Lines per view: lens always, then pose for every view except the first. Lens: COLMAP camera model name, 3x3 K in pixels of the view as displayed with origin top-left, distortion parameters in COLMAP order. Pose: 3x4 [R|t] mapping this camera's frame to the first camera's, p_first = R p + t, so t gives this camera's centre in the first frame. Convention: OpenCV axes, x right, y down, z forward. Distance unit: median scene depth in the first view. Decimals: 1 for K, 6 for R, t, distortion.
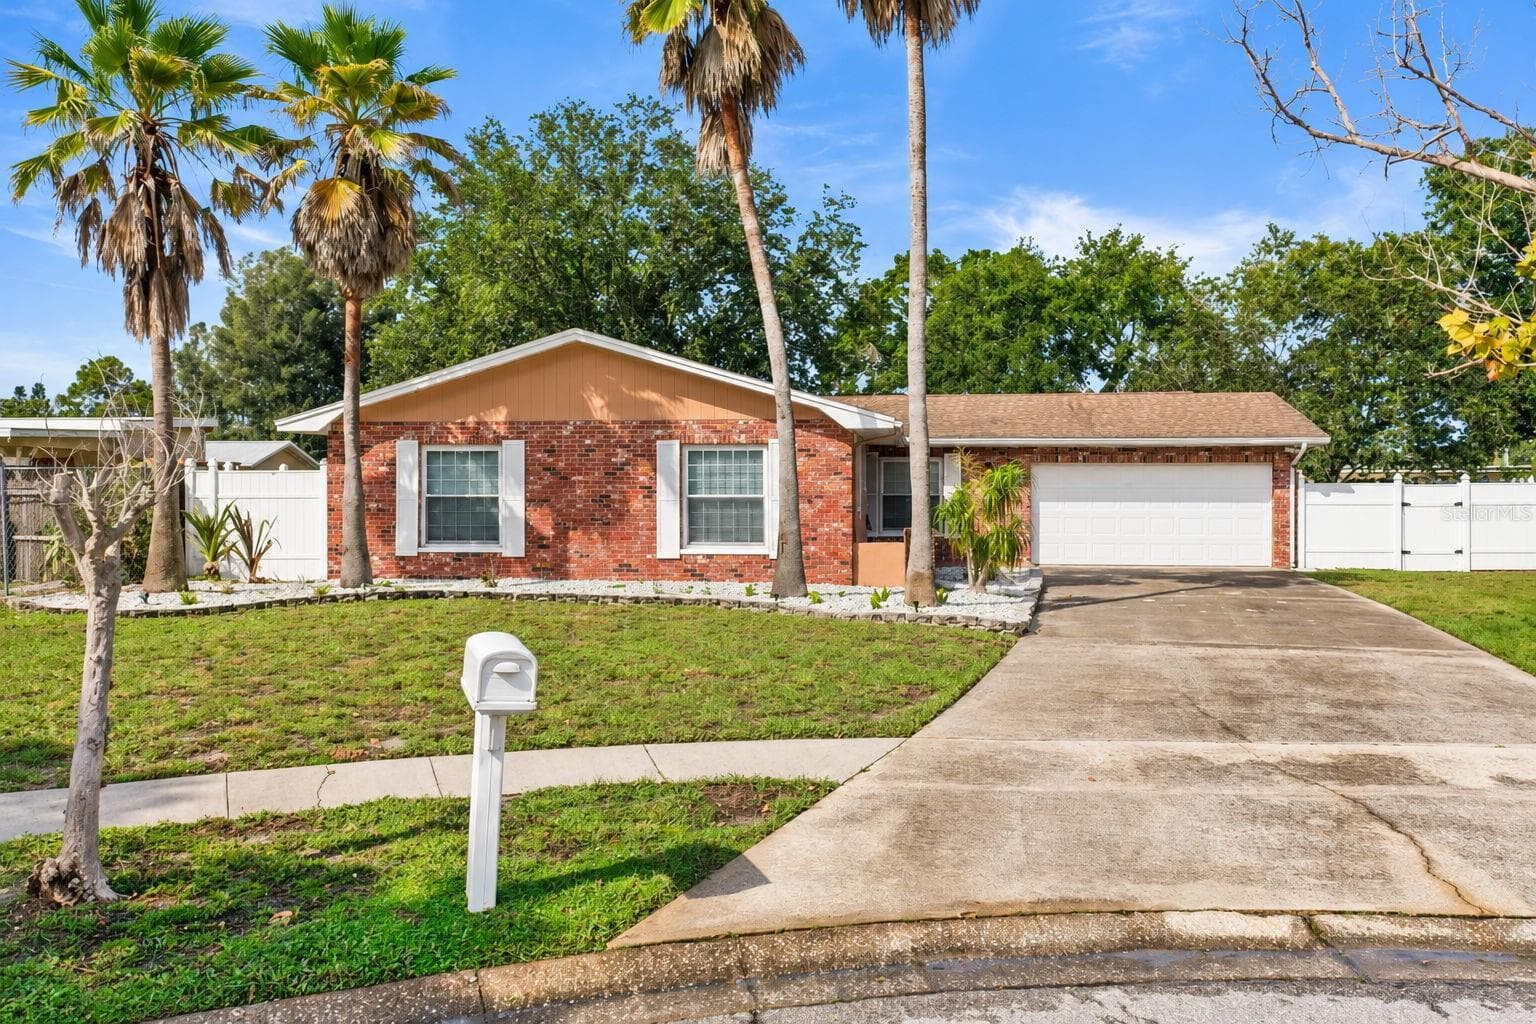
lens RADIAL K [[1238.6, 0, 769.9], [0, 1238.6, 568.7], [0, 0, 1]] dist [0.005580, 0.001135]
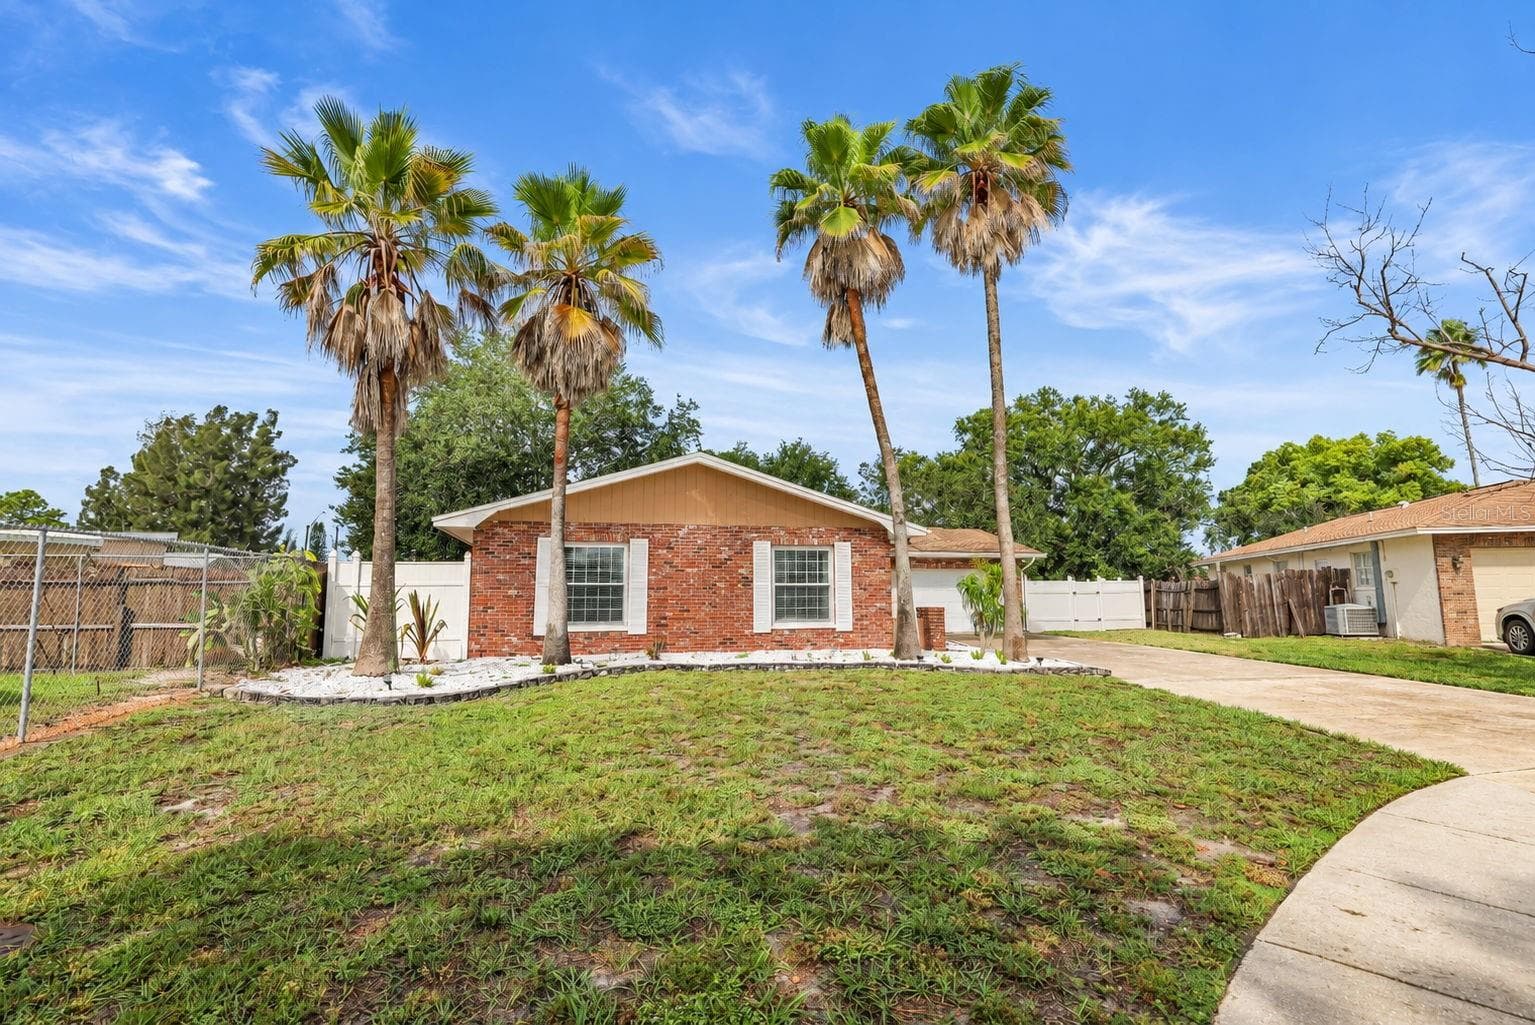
lens RADIAL K [[714.1, 0, 741.2], [0, 714.1, 547.7], [0, 0, 1]] dist [-0.001466, 0.000271]
pose [[0.943340, 0.018649, 0.331304, -0.342720], [0.023997, 0.991971, -0.124168, -0.003981], [-0.330959, 0.125083, 0.935318, 0.293885]]
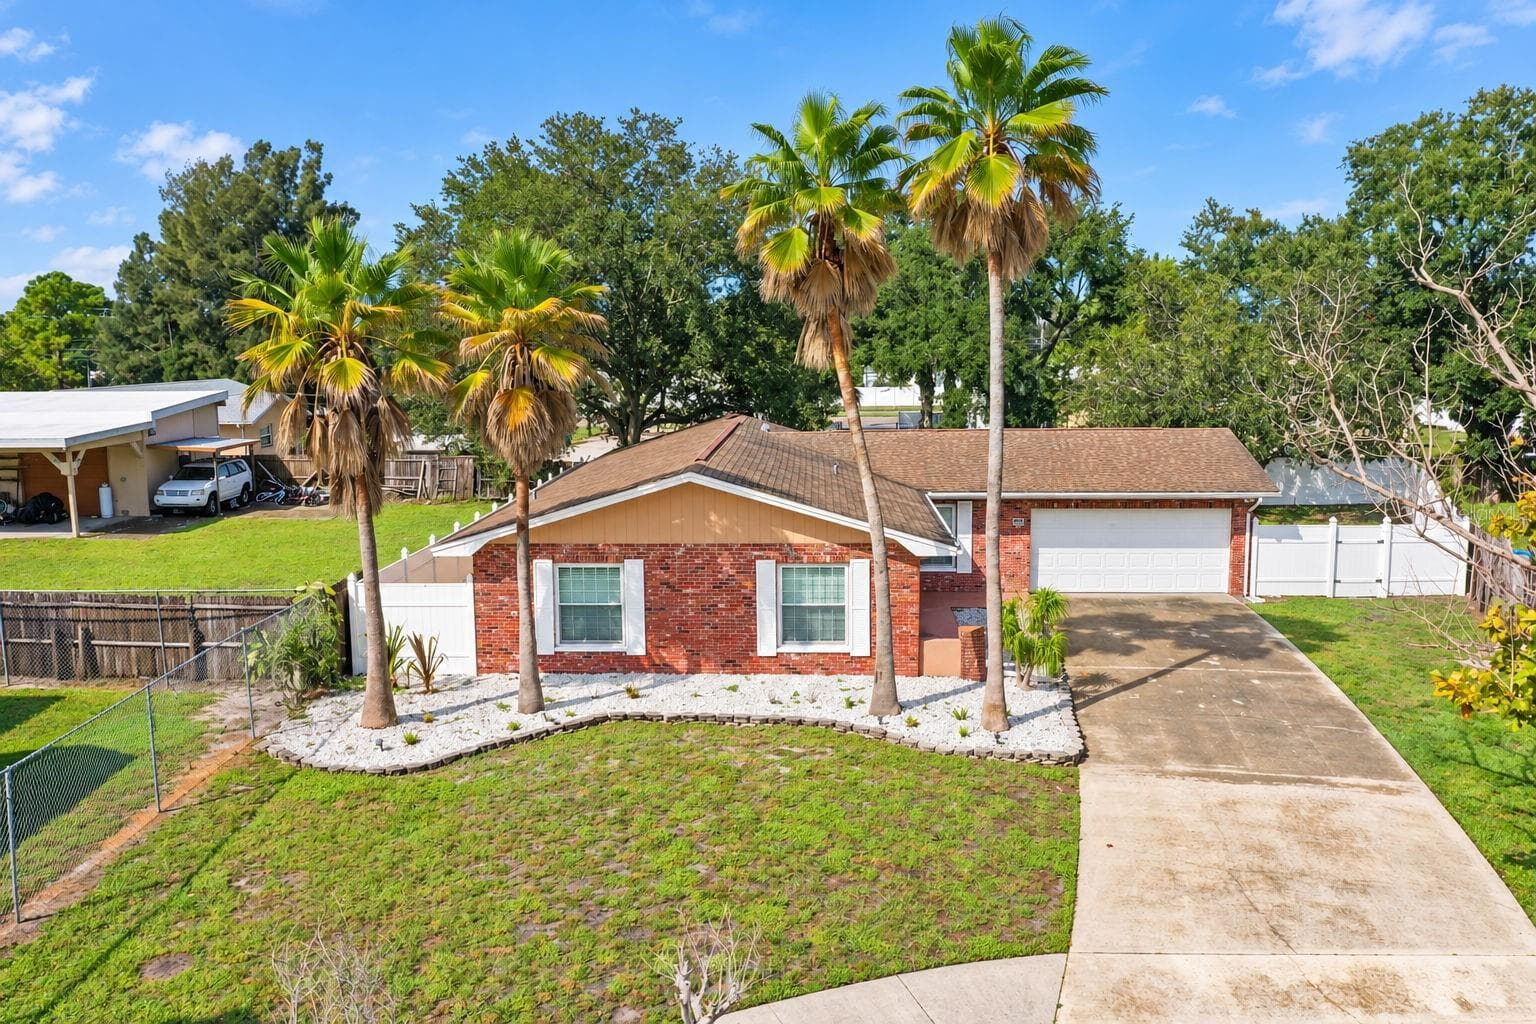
lens RADIAL K [[1203.7, 0, 768.2], [0, 1203.7, 580.9], [0, 0, 1]] dist [-0.000705, -0.001024]
pose [[0.997304, -0.025747, 0.068720, -0.155995], [0.015821, 0.989846, 0.141261, -0.241945], [-0.071659, -0.139793, 0.987584, -0.155746]]
